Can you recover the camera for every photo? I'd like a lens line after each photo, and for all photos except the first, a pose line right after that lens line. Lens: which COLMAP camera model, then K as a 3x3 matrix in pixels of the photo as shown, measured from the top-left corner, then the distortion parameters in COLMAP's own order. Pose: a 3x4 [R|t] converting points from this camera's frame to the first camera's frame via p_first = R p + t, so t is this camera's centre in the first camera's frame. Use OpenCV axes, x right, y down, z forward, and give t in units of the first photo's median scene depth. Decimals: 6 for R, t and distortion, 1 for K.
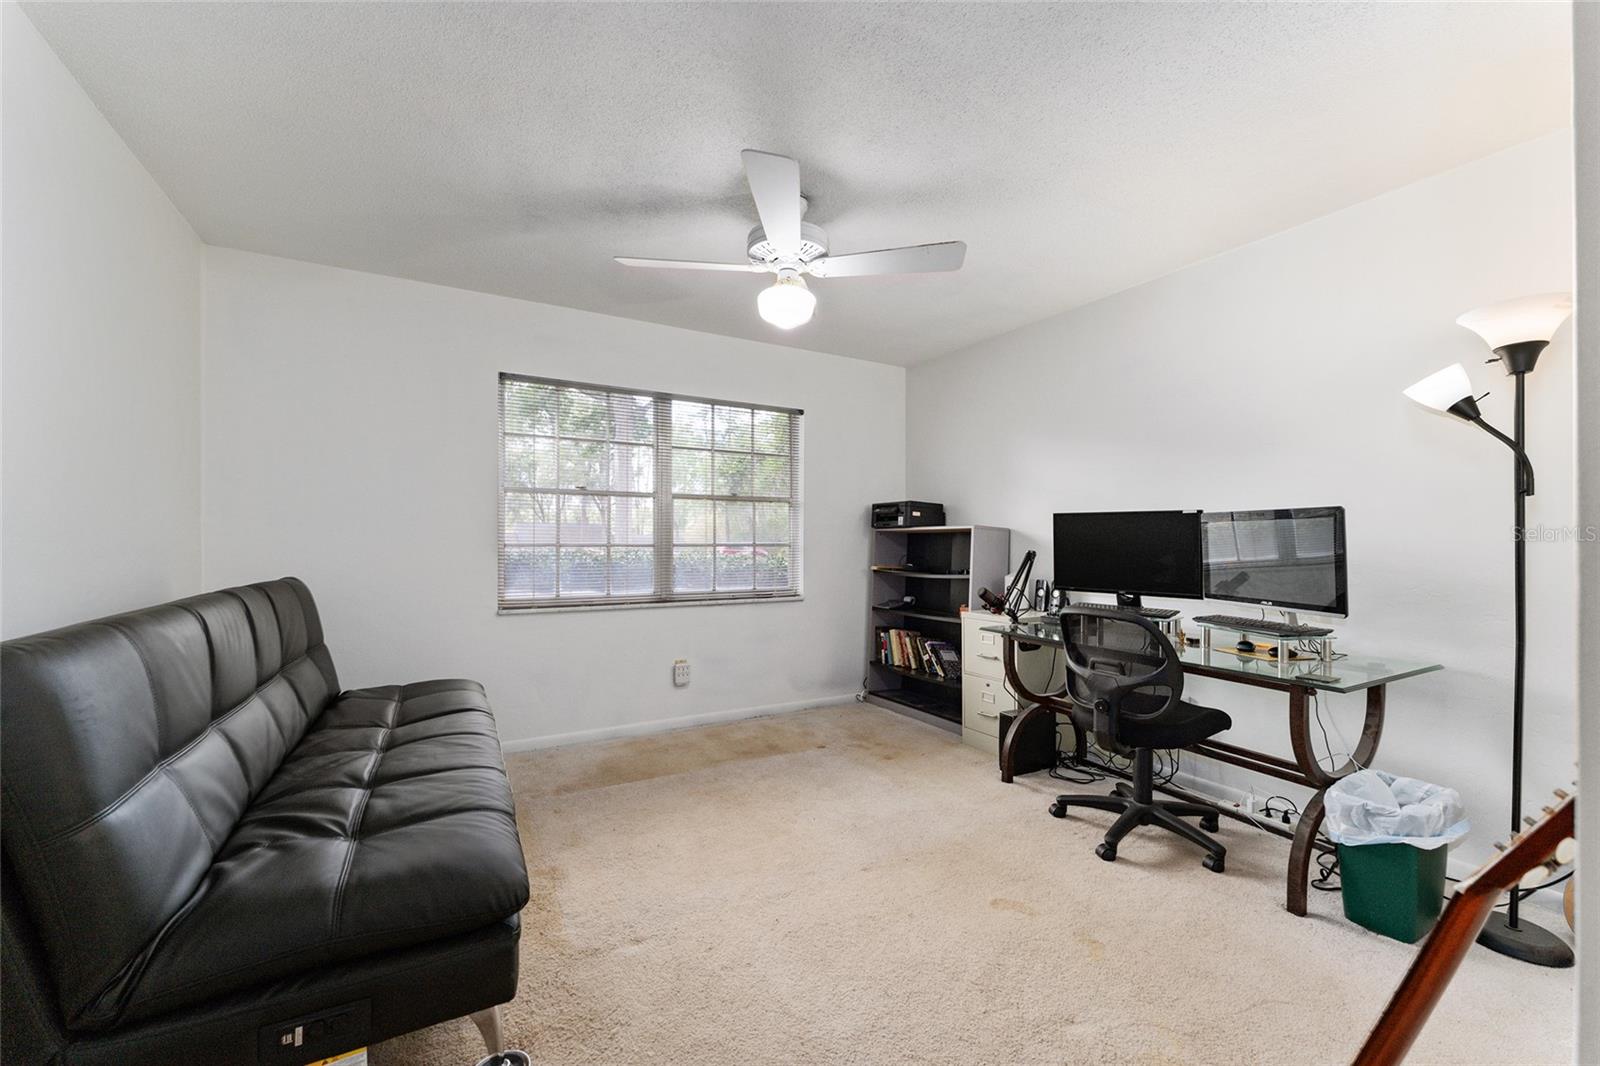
lens RADIAL K [[650.3, 0, 794.4], [0, 650.3, 542.0], [0, 0, 1]] dist [0.002069, -0.001516]
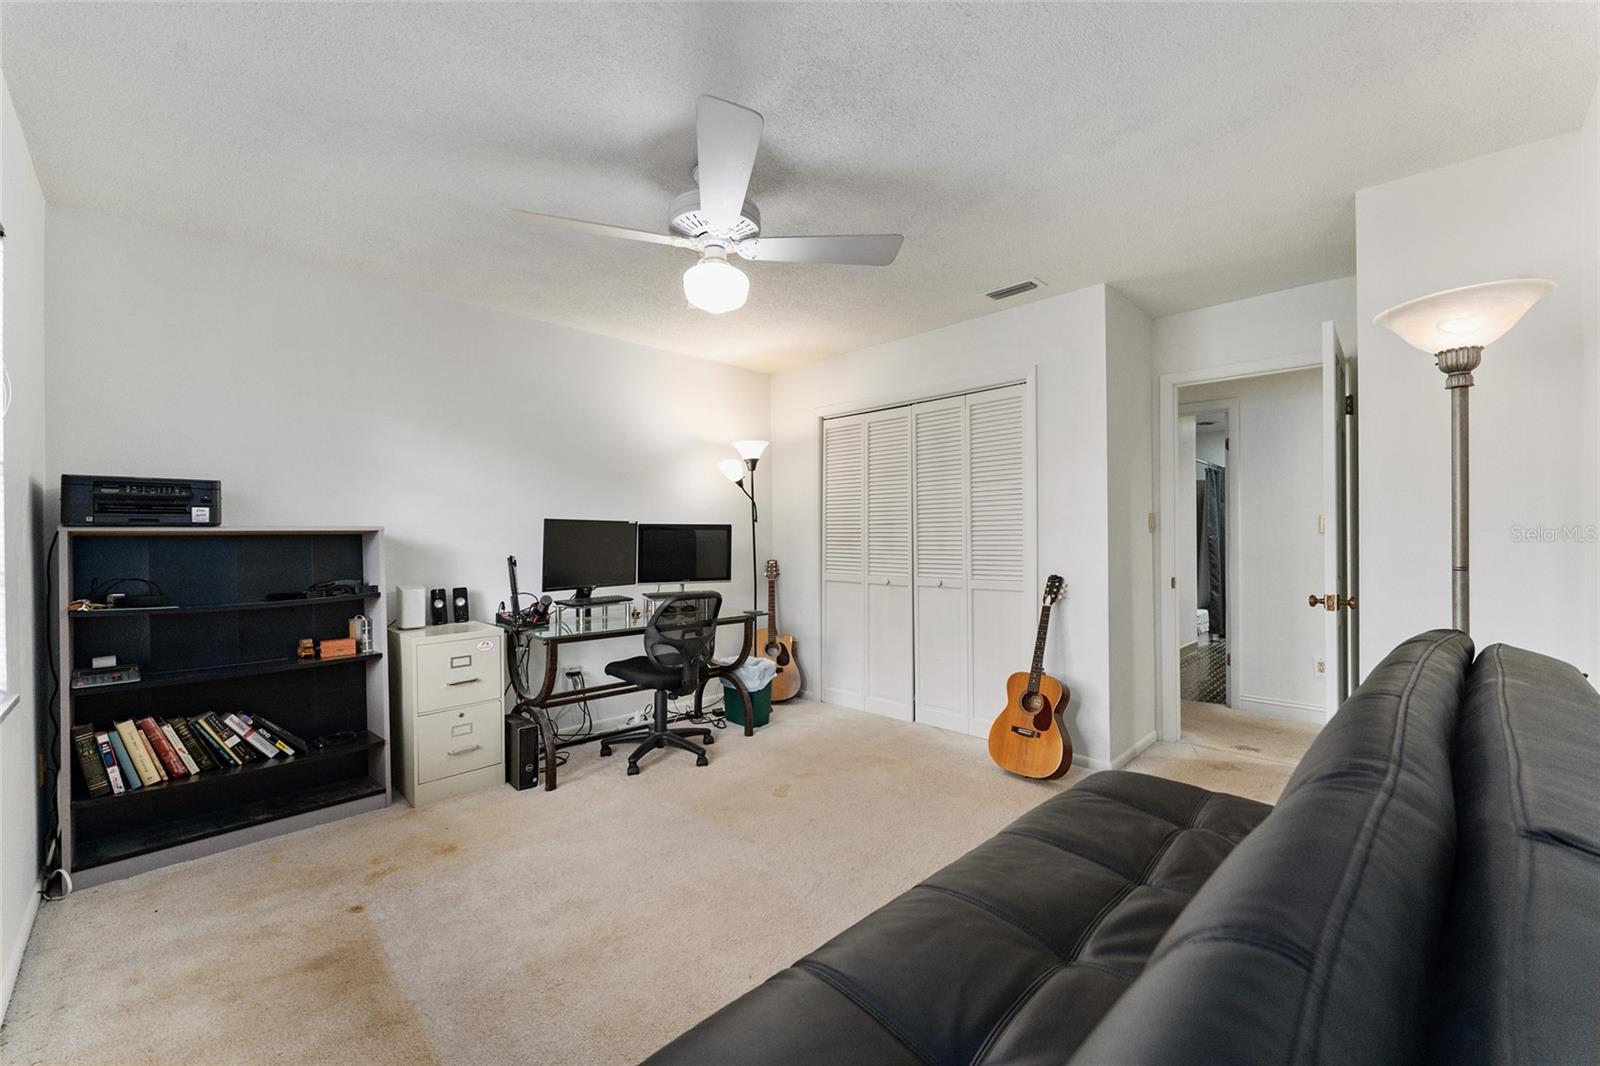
lens RADIAL K [[650.3, 0, 799.9], [0, 650.3, 533.0], [0, 0, 1]] dist [0.002069, -0.001516]
pose [[-0.287362, 0.007628, 0.957792, -0.676805], [0.010691, 0.999932, -0.004757, -0.010797], [-0.957762, 0.008872, -0.287424, 0.853364]]
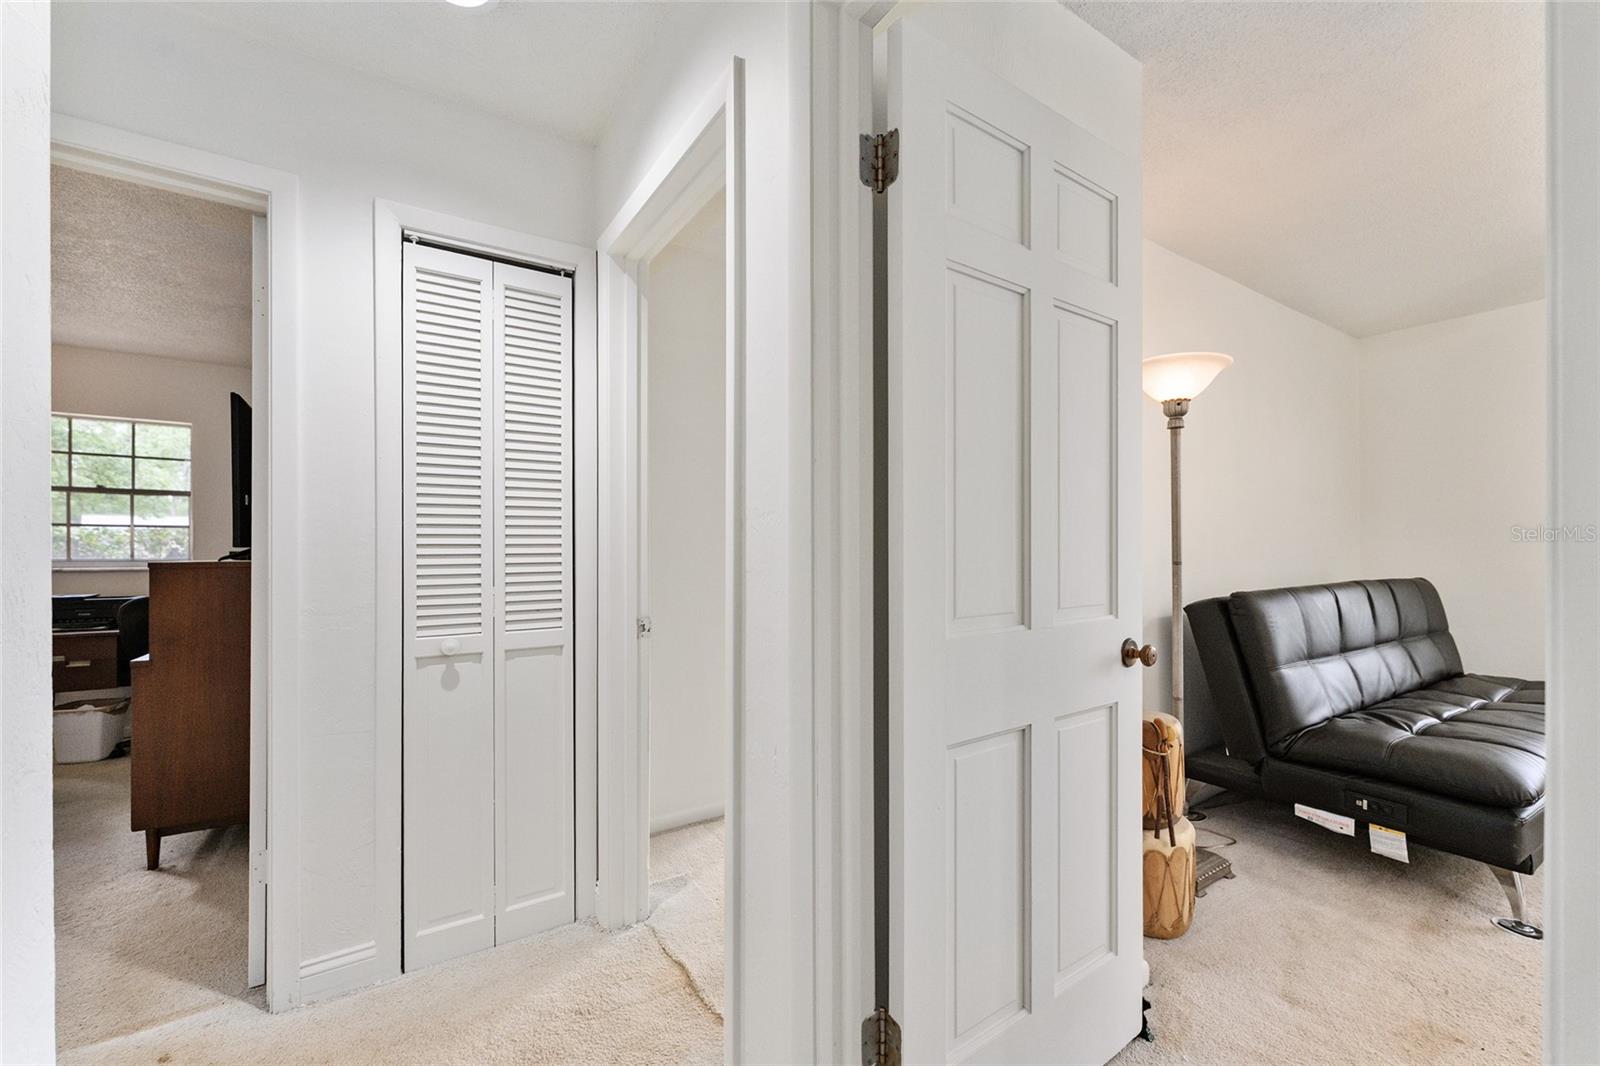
lens RADIAL K [[650.3, 0, 793.6], [0, 650.3, 540.9], [0, 0, 1]] dist [0.002069, -0.001516]
pose [[0.076521, -0.009031, -0.997027, 0.593113], [0.002495, 0.999958, -0.008866, -0.013754], [0.997065, -0.001809, 0.076540, -0.481578]]
